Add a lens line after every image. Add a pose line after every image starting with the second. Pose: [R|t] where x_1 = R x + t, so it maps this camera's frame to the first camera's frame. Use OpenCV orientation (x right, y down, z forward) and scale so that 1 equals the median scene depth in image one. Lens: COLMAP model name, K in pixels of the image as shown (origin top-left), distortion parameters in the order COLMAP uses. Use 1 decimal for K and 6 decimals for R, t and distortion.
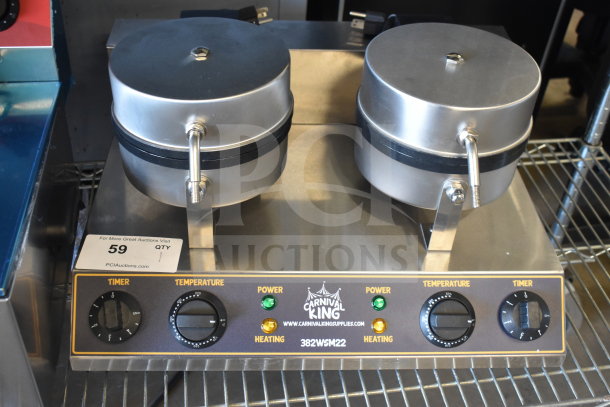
lens RADIAL K [[705.0, 0, 307.2], [0, 705.0, 215.0], [0, 0, 1]] dist [0.001266, 0.012335]
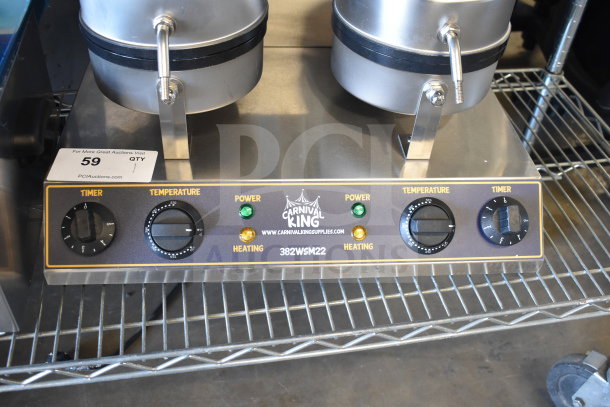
lens RADIAL K [[613.8, 0, 305.0], [0, 613.8, 203.5], [0, 0, 1]] dist [-0.014140, -0.004457]
pose [[0.999440, -0.017919, 0.028258, 0.002755], [0.016578, 0.998757, 0.047014, 0.073960], [-0.029065, -0.046519, 0.998494, 0.145668]]
